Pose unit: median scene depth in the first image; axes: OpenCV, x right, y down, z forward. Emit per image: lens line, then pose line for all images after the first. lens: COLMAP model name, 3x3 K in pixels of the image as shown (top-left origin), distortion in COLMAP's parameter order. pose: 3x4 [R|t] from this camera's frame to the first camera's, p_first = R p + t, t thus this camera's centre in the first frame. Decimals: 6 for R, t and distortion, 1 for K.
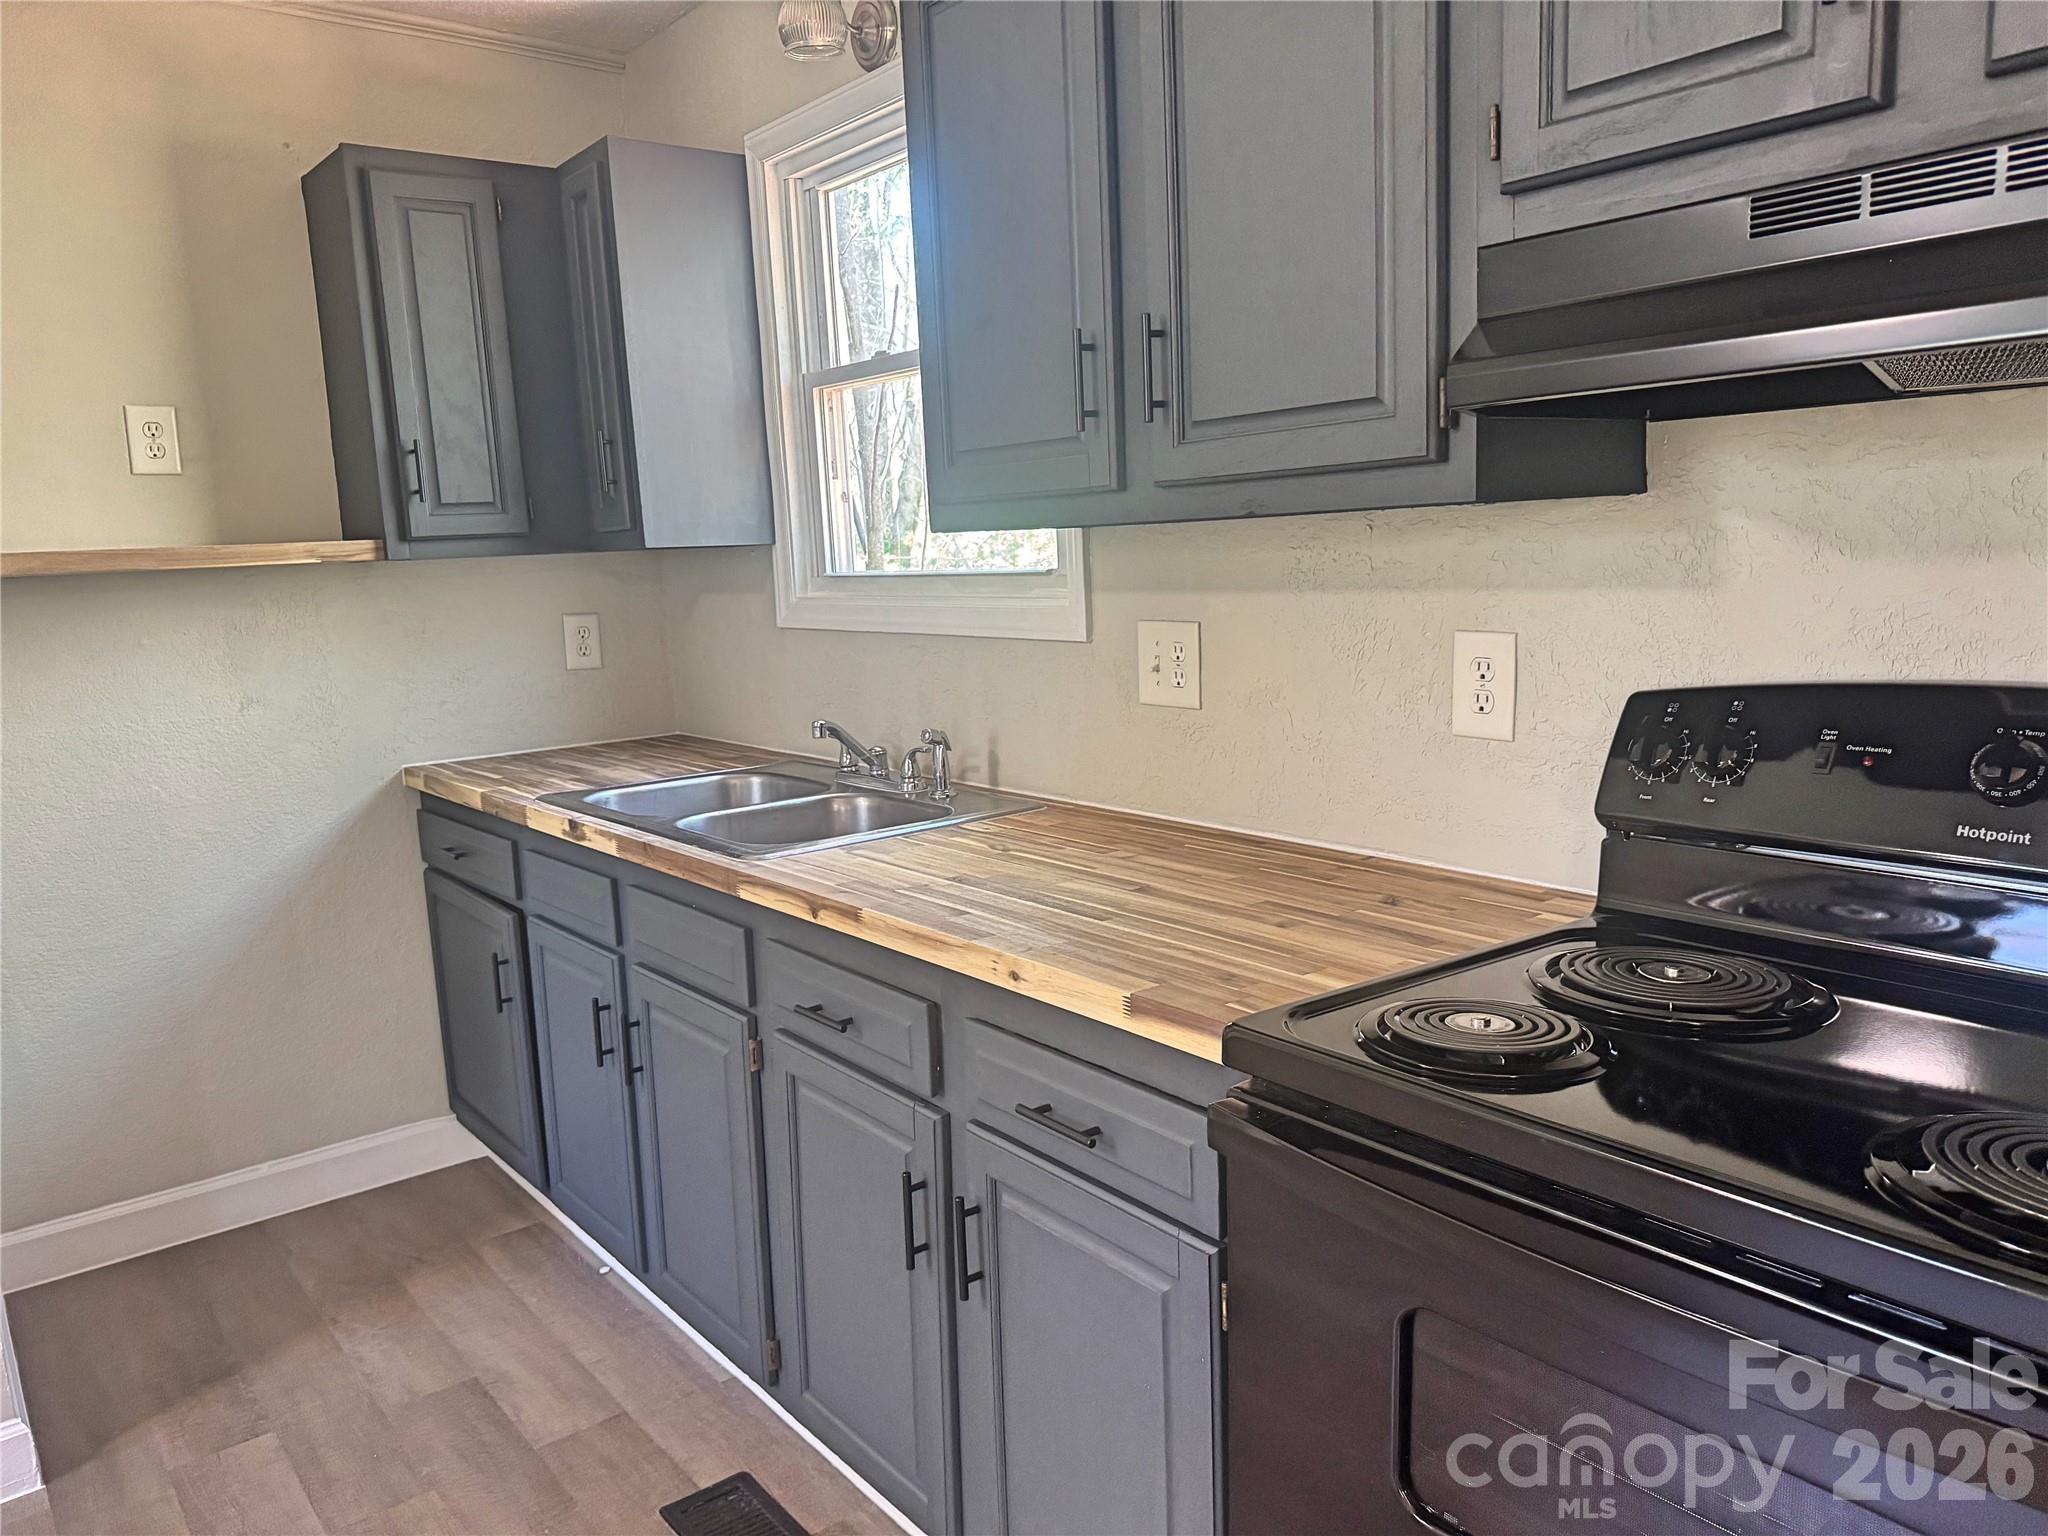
lens RADIAL K [[1444.7, 0, 1019.3], [0, 1444.7, 776.6], [0, 0, 1]] dist [0.122986, -0.209220]
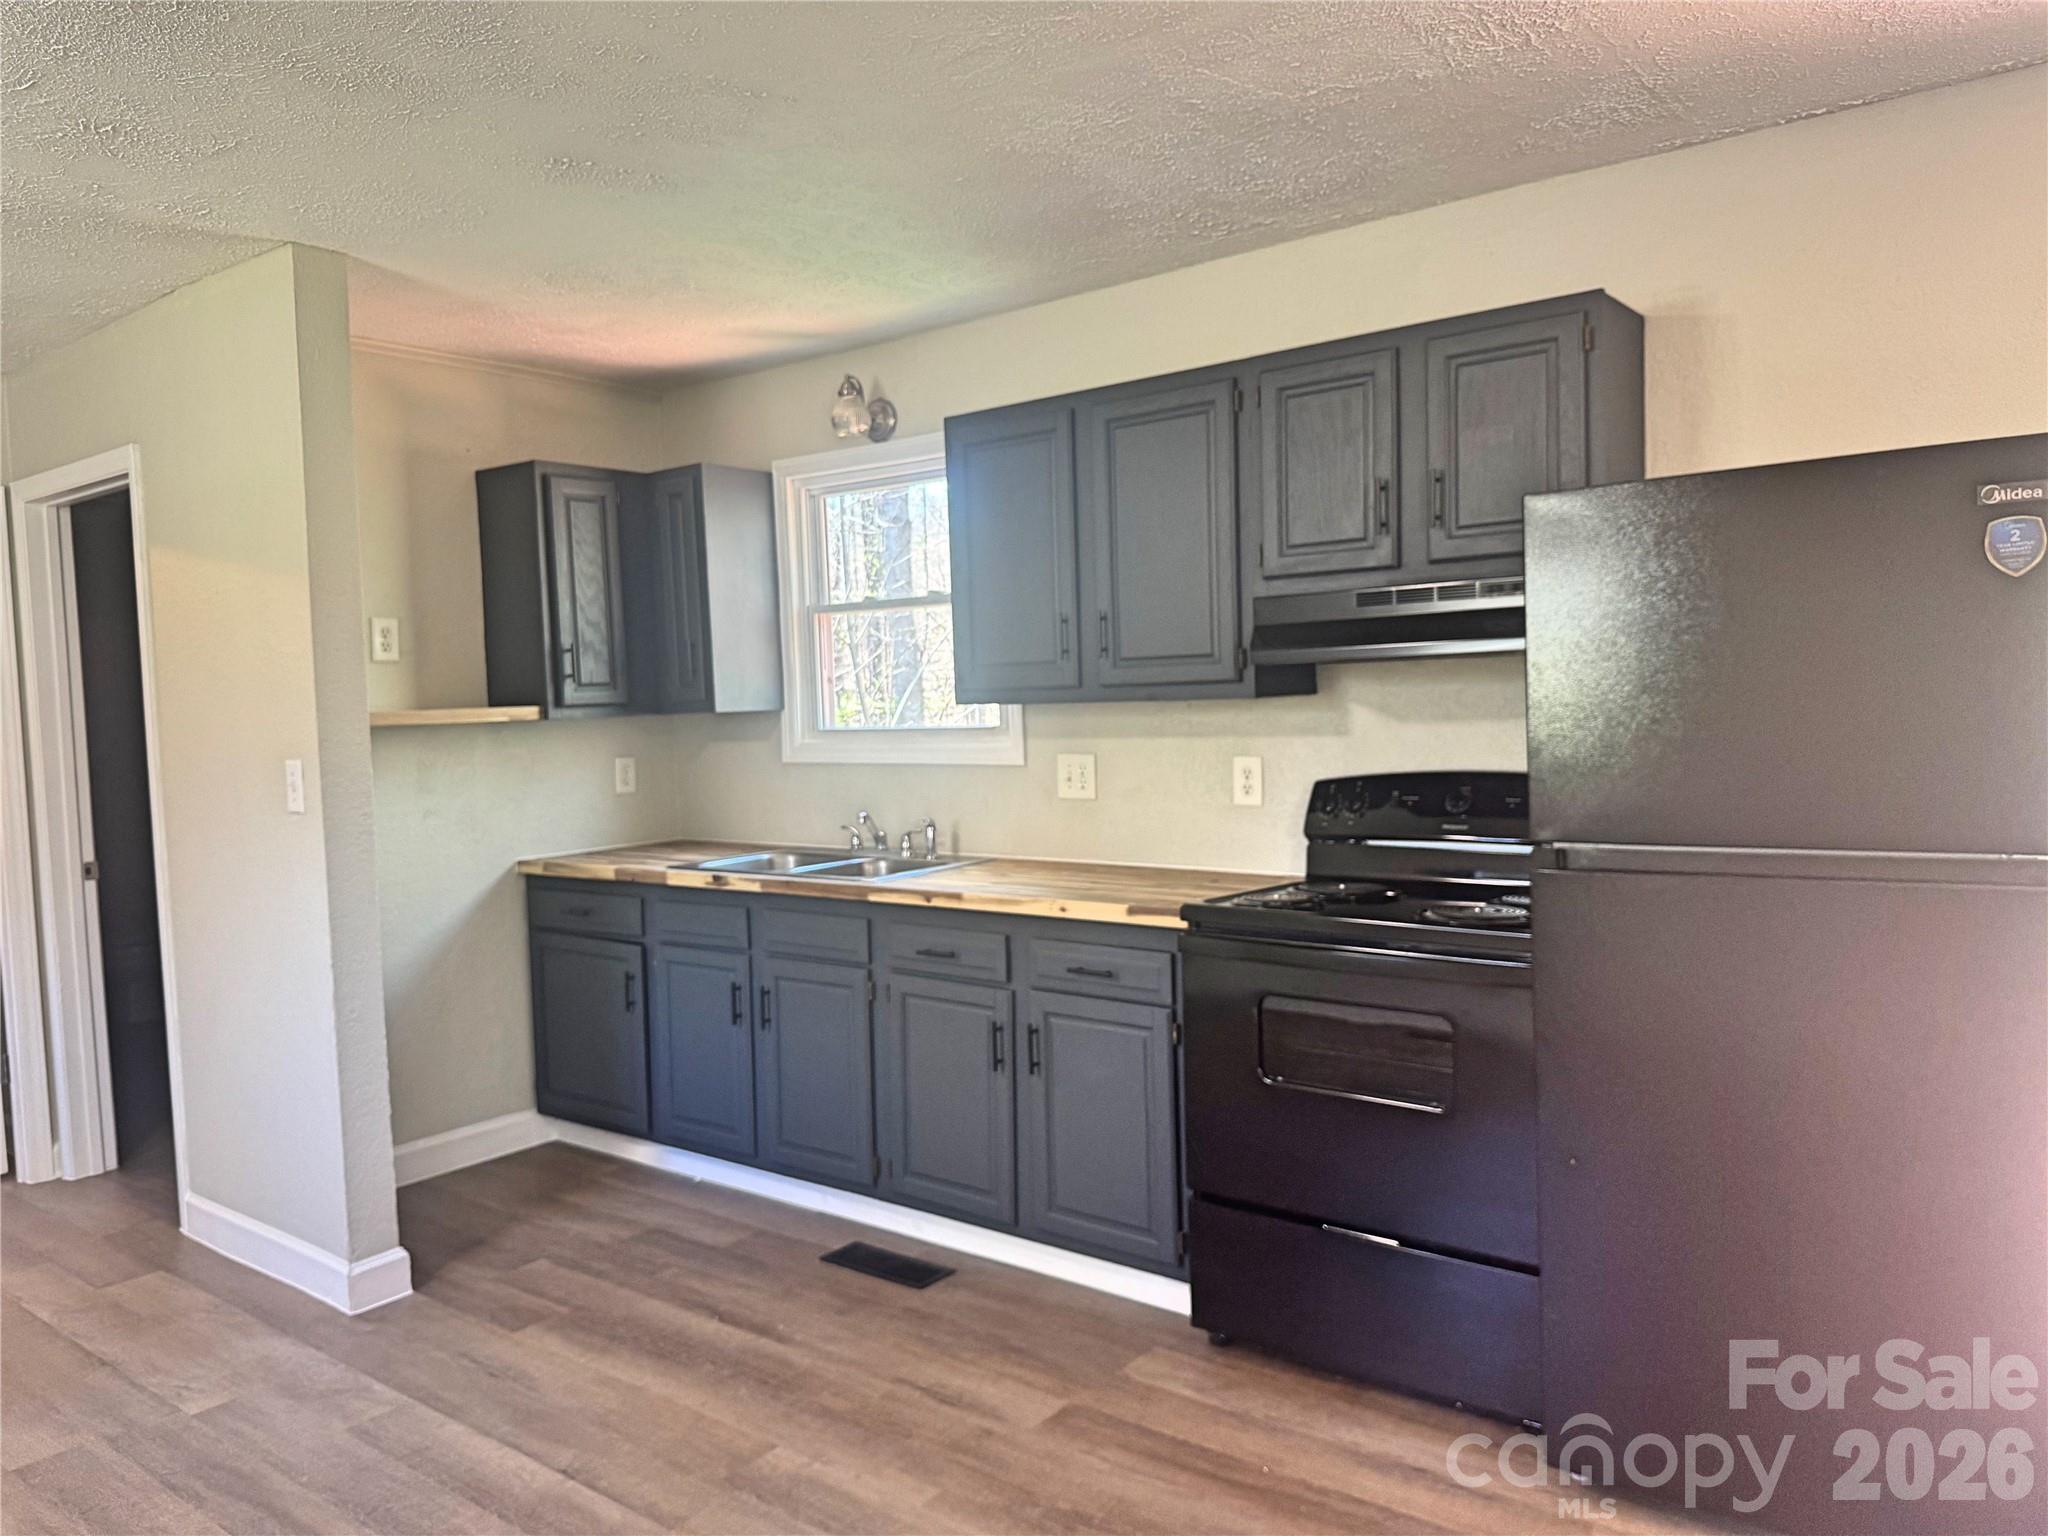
lens RADIAL K [[1444.7, 0, 1019.3], [0, 1444.7, 776.6], [0, 0, 1]] dist [0.122986, -0.209220]
pose [[0.971942, -0.001861, 0.235213, -0.338942], [0.028132, 0.993711, -0.108386, 0.101382], [-0.233532, 0.111962, 0.965882, -0.648392]]
